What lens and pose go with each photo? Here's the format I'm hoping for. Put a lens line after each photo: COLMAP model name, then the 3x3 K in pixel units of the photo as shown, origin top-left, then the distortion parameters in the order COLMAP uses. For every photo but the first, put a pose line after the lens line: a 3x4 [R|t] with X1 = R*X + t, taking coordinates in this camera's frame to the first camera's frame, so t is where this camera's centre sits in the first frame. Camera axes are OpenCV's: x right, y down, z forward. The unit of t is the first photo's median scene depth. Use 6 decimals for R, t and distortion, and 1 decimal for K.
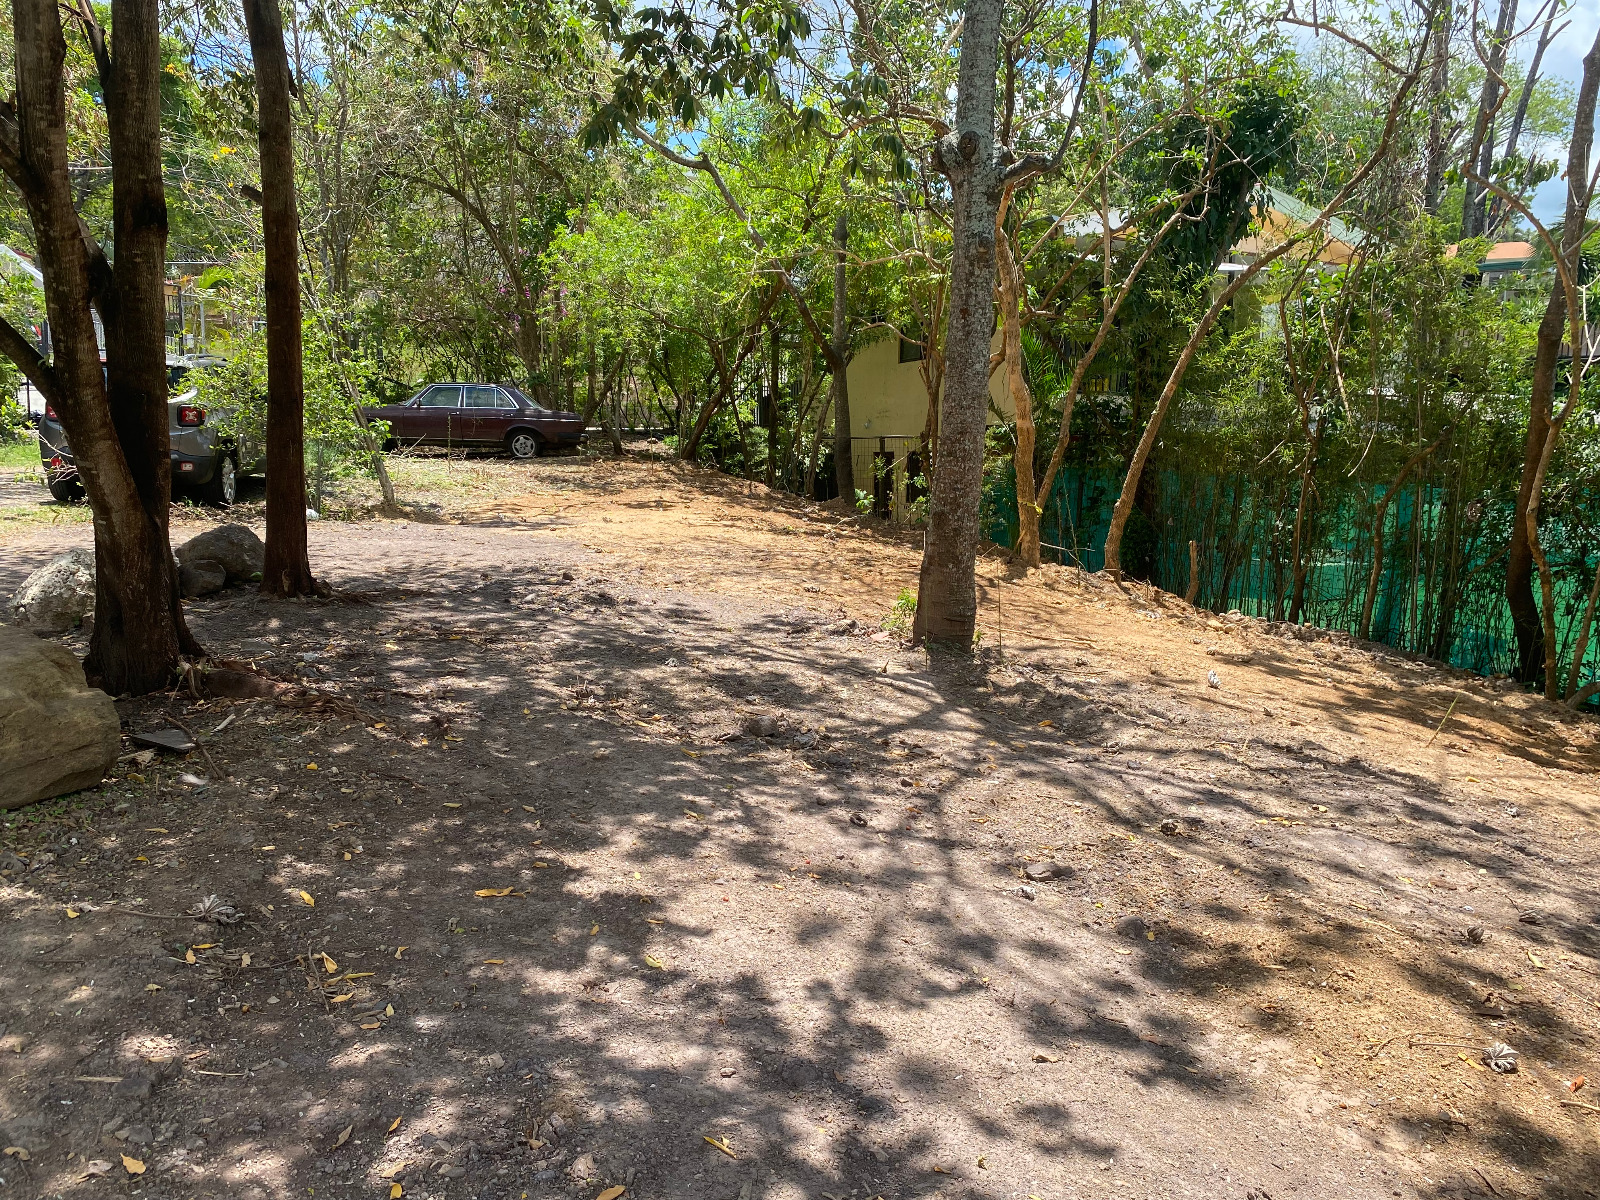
lens RADIAL K [[1164.6, 0, 800.0], [0, 1164.6, 600.0], [0, 0, 1]] dist [0.007516, 0.001669]
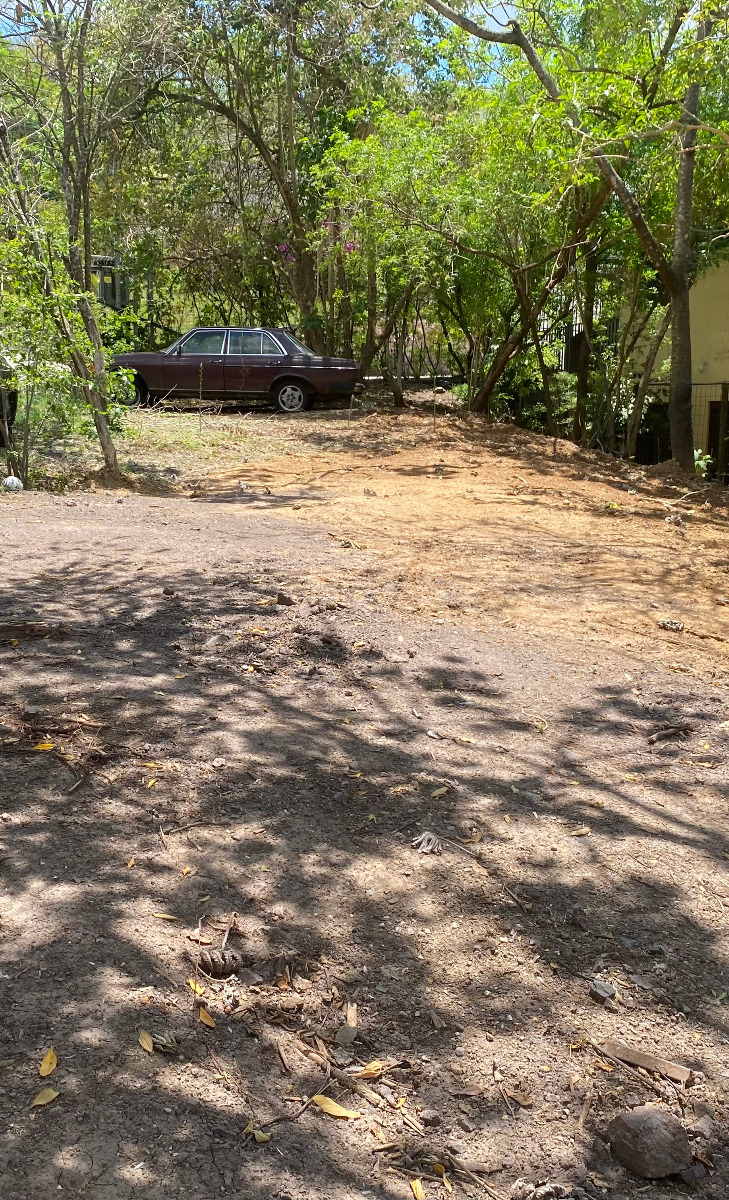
lens RADIAL K [[1223.5, 0, 246.3], [0, 1223.5, 600.2], [0, 0, 1]] dist [0.218911, -0.598519]
pose [[0.961352, 0.039912, -0.272413, -0.010523], [-0.031082, 0.998845, 0.036652, -0.015525], [0.273561, -0.026768, 0.961482, 0.113144]]
